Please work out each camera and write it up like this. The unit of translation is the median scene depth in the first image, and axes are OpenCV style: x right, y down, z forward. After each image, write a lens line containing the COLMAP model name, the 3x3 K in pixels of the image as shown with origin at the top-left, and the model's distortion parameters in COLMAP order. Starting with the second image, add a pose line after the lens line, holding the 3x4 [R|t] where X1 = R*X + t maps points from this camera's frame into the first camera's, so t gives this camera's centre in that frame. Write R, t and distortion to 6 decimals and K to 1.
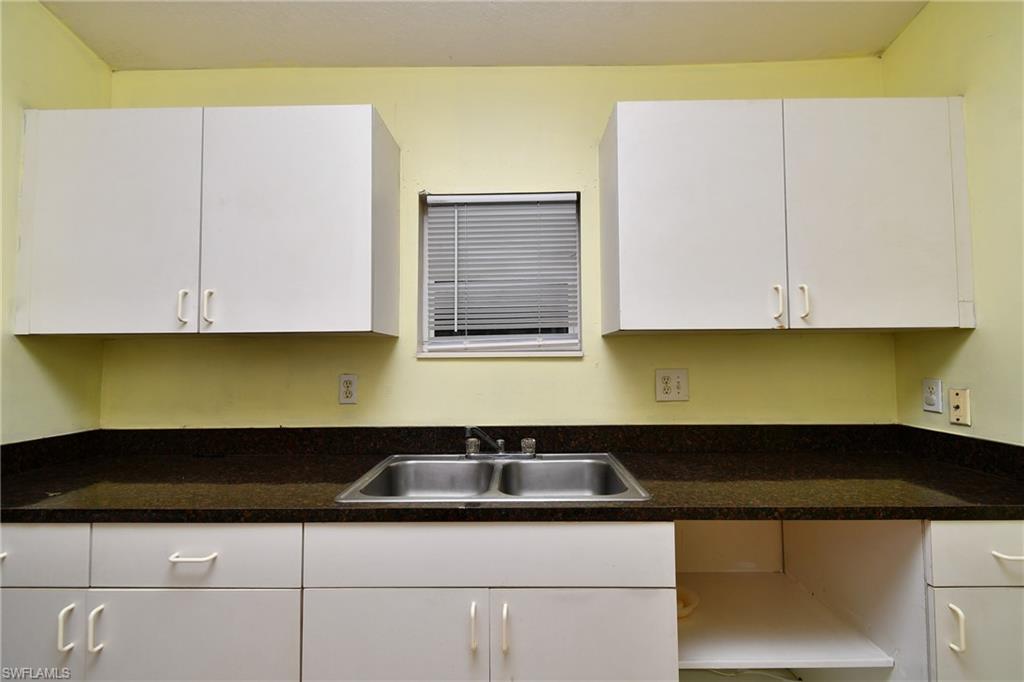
lens RADIAL K [[446.1, 0, 514.9], [0, 446.1, 343.8], [0, 0, 1]] dist [-0.000303, 0.000136]
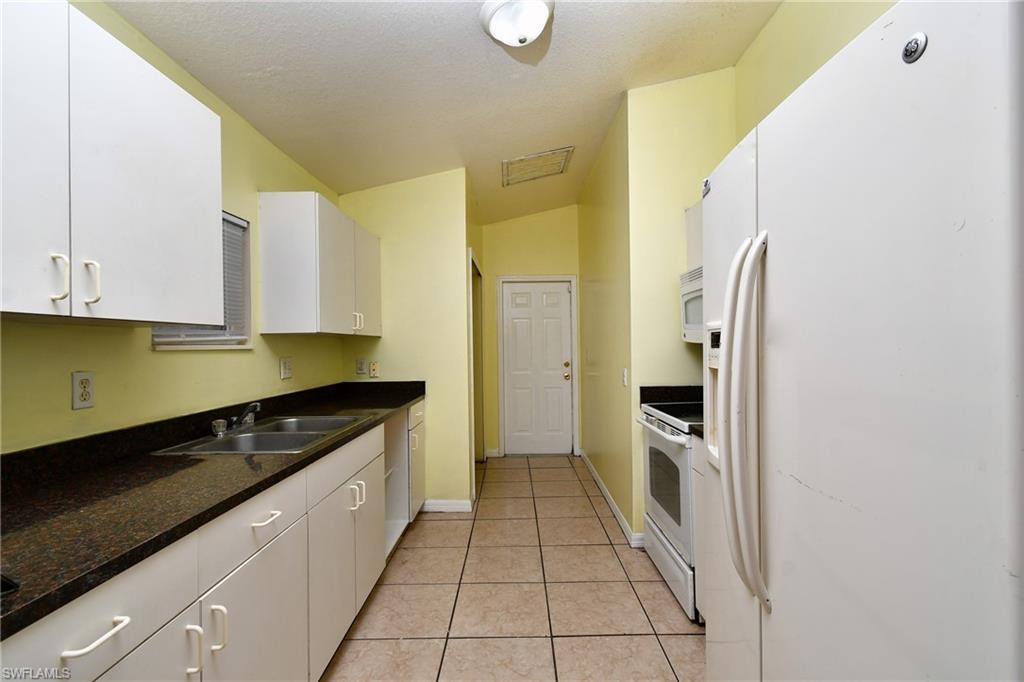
lens RADIAL K [[462.1, 0, 512.0], [0, 462.1, 341.0], [0, 0, 1]] dist [-0.002045, -0.000550]
pose [[0.000478, 0.015057, 0.999887, -1.242787], [-0.020387, 0.999679, -0.015044, 0.009986], [-0.999792, -0.020377, 0.000785, 0.232528]]
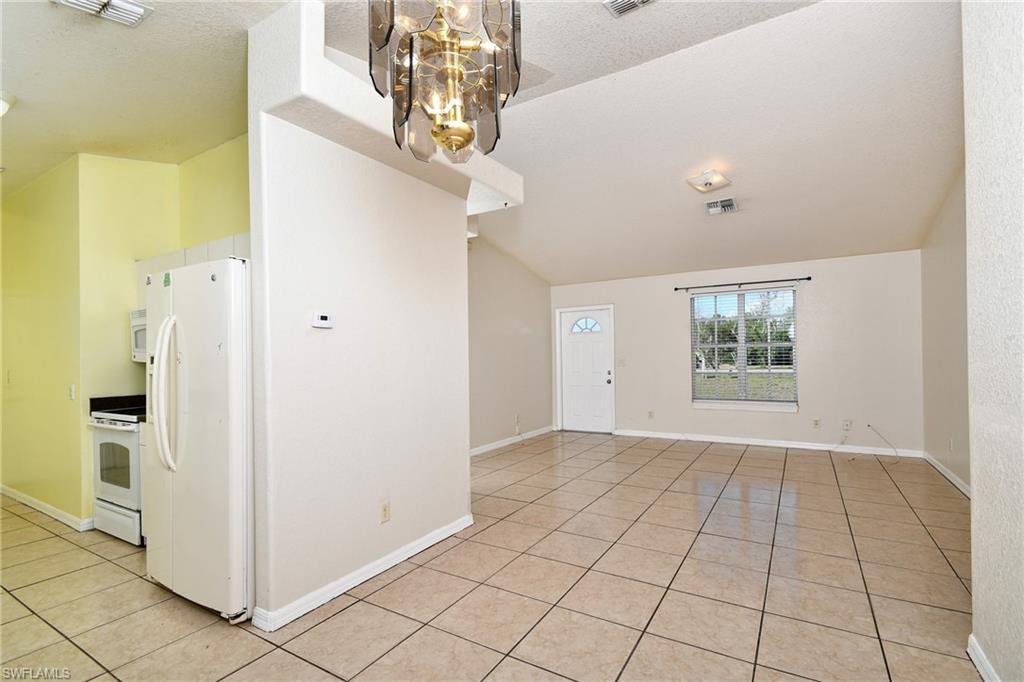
lens RADIAL K [[462.1, 0, 512.0], [0, 462.1, 341.0], [0, 0, 1]] dist [-0.002045, -0.000550]
pose [[-0.862528, 0.038957, 0.504508, -2.246542], [0.014105, 0.998496, -0.052987, 0.024086], [-0.505814, -0.038587, -0.861779, 0.601717]]
